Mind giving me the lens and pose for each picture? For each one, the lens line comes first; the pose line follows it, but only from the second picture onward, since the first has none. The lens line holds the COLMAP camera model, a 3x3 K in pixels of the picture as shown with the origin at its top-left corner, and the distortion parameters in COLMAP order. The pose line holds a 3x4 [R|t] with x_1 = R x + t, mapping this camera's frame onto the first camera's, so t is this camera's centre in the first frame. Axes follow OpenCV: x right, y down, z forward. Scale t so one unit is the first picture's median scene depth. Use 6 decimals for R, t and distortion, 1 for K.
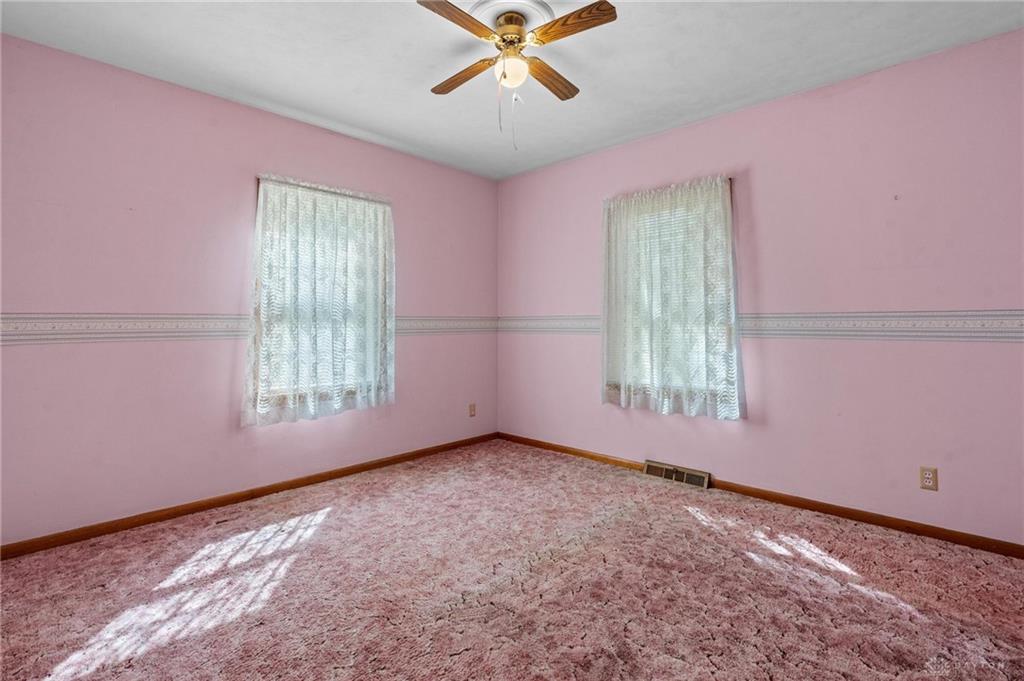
lens RADIAL K [[468.4, 0, 514.8], [0, 468.4, 335.6], [0, 0, 1]] dist [-0.000542, 0.000393]
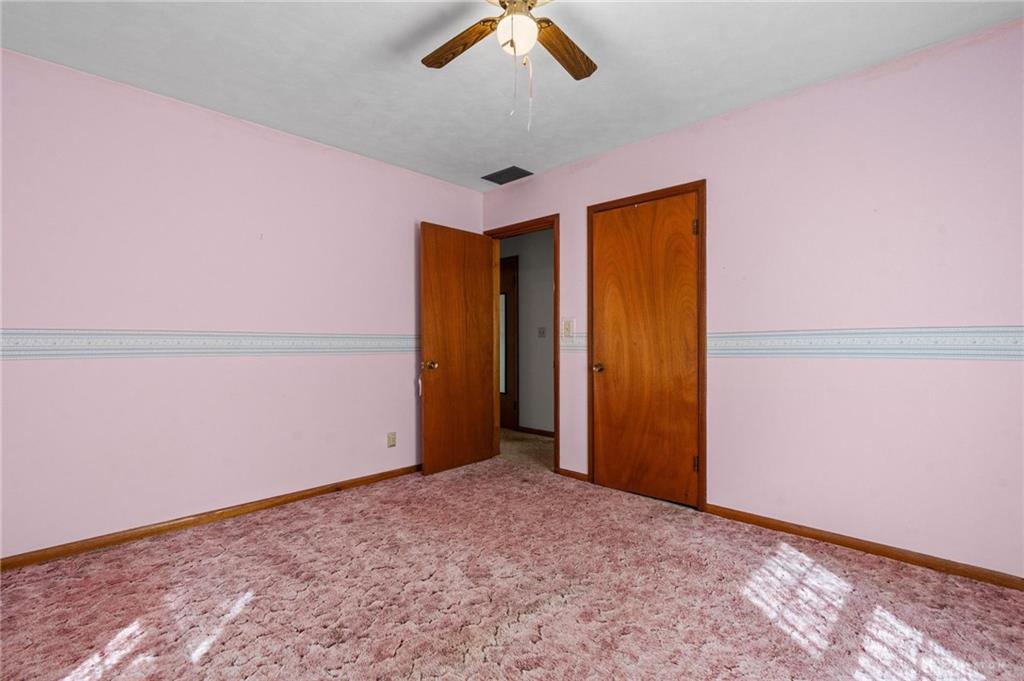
lens RADIAL K [[468.4, 0, 514.8], [0, 468.4, 335.6], [0, 0, 1]] dist [-0.000542, 0.000393]
pose [[-0.999951, 0.004214, 0.008905, -0.007888], [0.004382, 0.999812, 0.018868, -0.054597], [-0.008824, 0.018906, -0.999782, 1.966499]]
